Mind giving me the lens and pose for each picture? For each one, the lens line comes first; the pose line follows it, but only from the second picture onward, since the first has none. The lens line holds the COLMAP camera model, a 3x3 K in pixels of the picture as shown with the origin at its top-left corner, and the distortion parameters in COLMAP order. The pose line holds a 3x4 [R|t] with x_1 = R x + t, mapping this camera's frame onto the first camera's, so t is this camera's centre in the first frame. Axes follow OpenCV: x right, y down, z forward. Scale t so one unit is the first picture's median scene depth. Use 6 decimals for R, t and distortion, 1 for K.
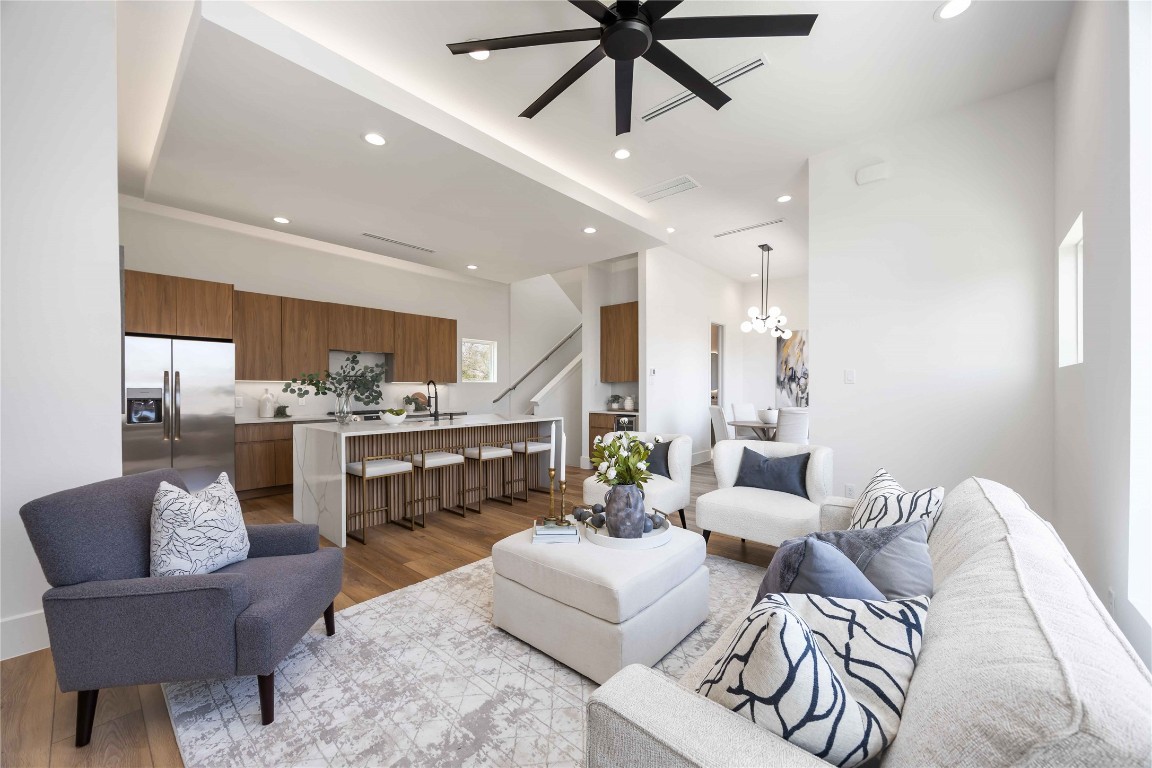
lens RADIAL K [[441.9, 0, 576.5], [0, 441.9, 389.0], [0, 0, 1]] dist [-0.004227, -0.000245]
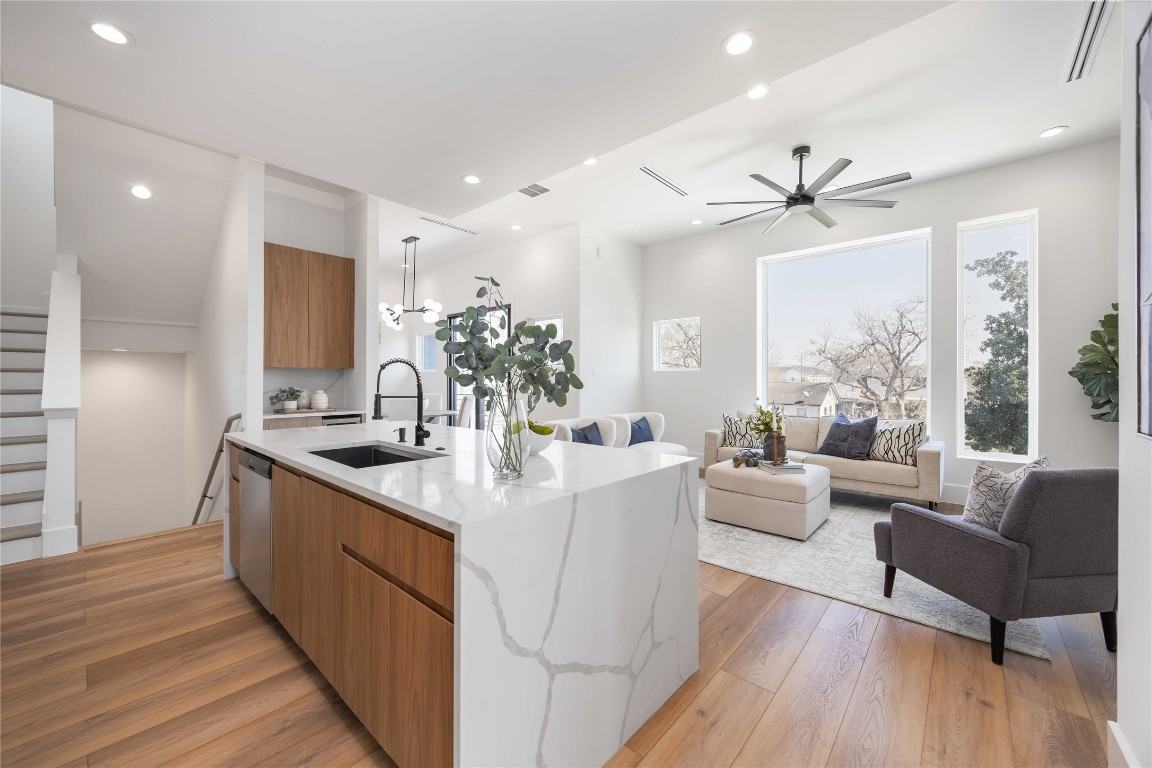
lens RADIAL K [[441.9, 0, 567.4], [0, 441.9, 377.7], [0, 0, 1]] dist [-0.004227, -0.000245]
pose [[0.009106, 0.007409, 0.999931, -0.783340], [-0.005361, 0.999959, -0.007361, 0.002501], [-0.999944, -0.005293, 0.009145, 0.835390]]
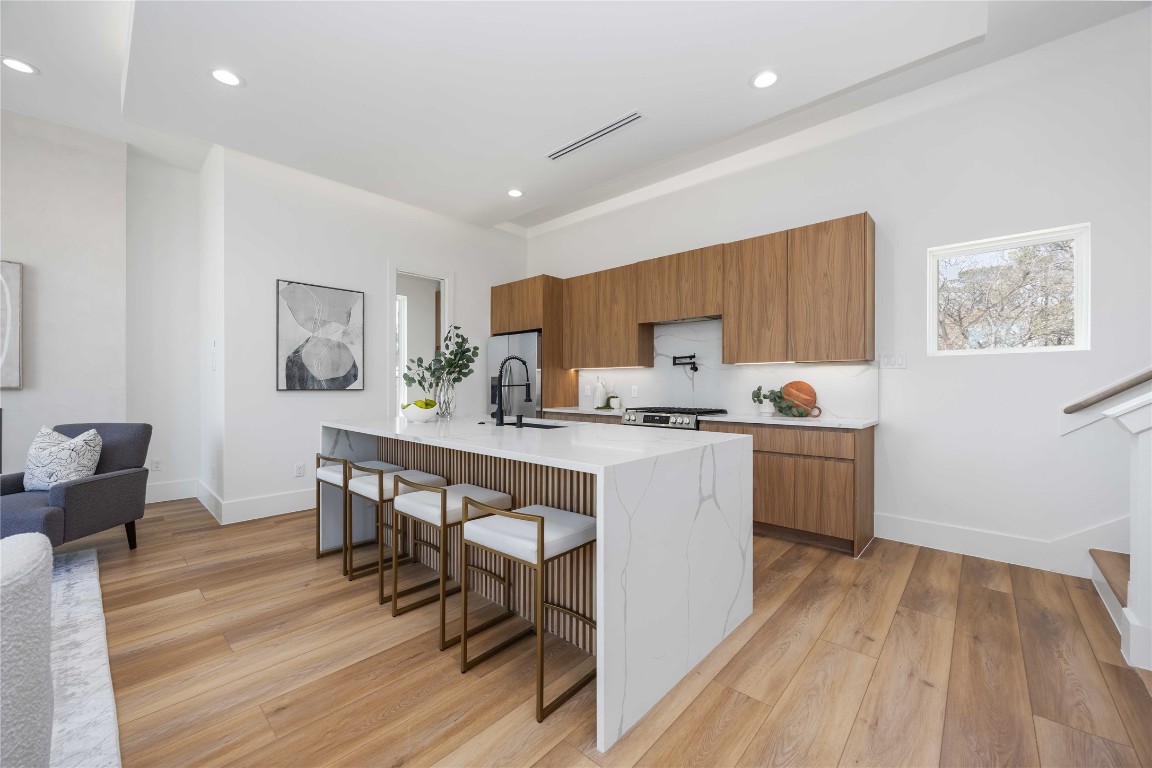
lens RADIAL K [[441.9, 0, 567.8], [0, 441.9, 386.3], [0, 0, 1]] dist [-0.004227, -0.000245]
pose [[-0.022042, 0.005939, -0.999739, 0.249646], [-0.002023, 0.999980, 0.005985, 0.016937], [0.999755, 0.002154, -0.022029, 1.091968]]
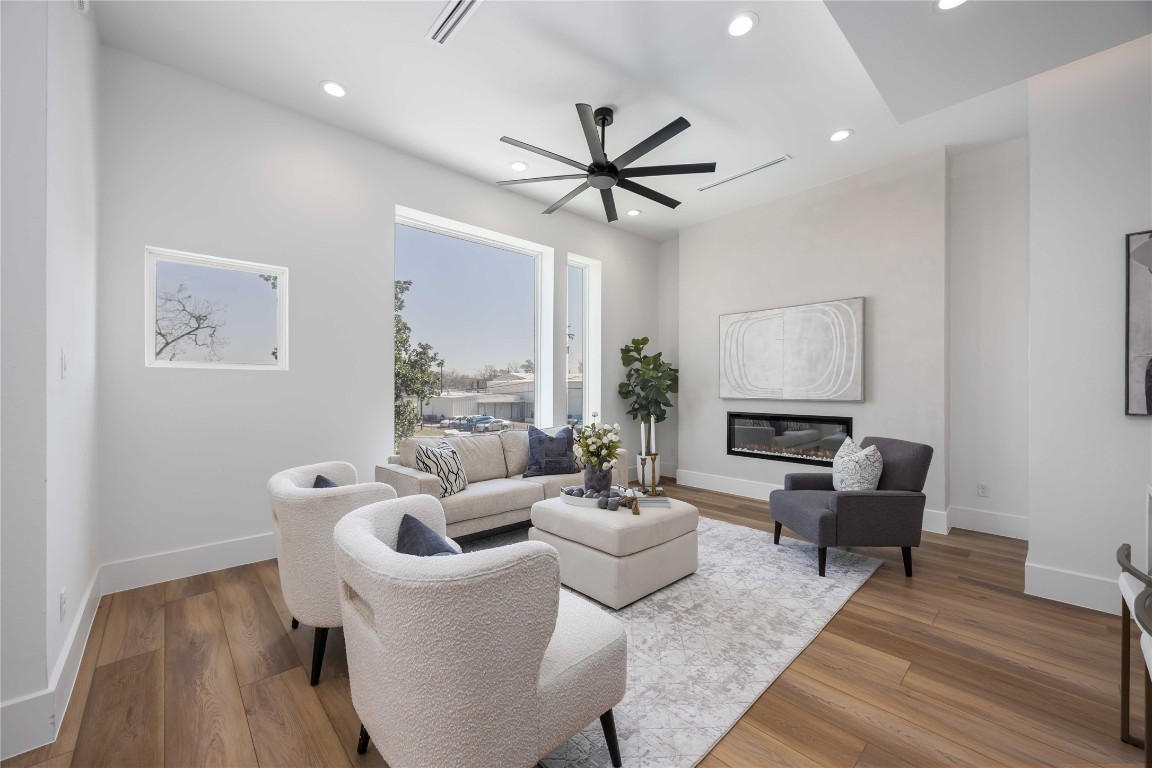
lens RADIAL K [[441.9, 0, 579.9], [0, 441.9, 388.5], [0, 0, 1]] dist [-0.004227, -0.000245]
pose [[-0.995479, 0.003108, 0.094934, 0.014749], [0.003260, 0.999994, 0.001445, -0.002374], [-0.094929, 0.001748, -0.995483, 1.091724]]
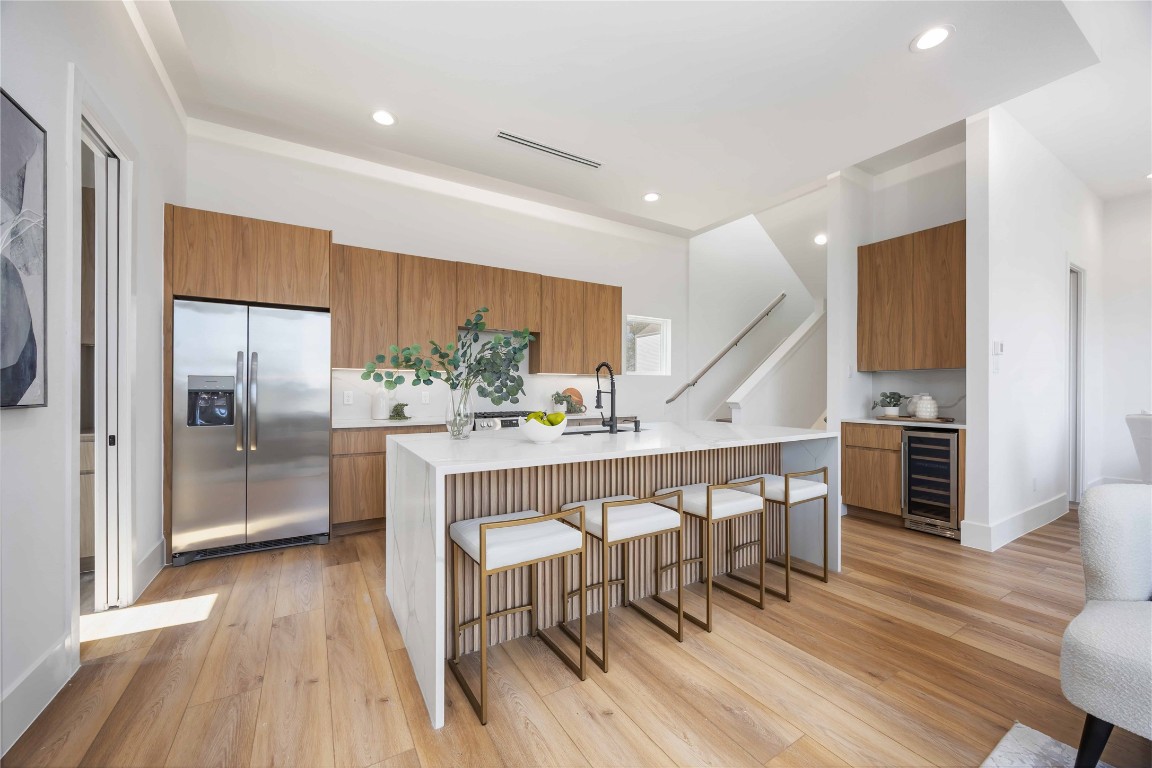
lens RADIAL K [[441.9, 0, 576.8], [0, 441.9, 388.2], [0, 0, 1]] dist [-0.004227, -0.000245]
pose [[0.954447, 0.002427, -0.298371, -0.192548], [-0.003977, 0.999982, -0.004589, 0.017358], [0.298354, 0.005567, 0.954439, 0.448060]]
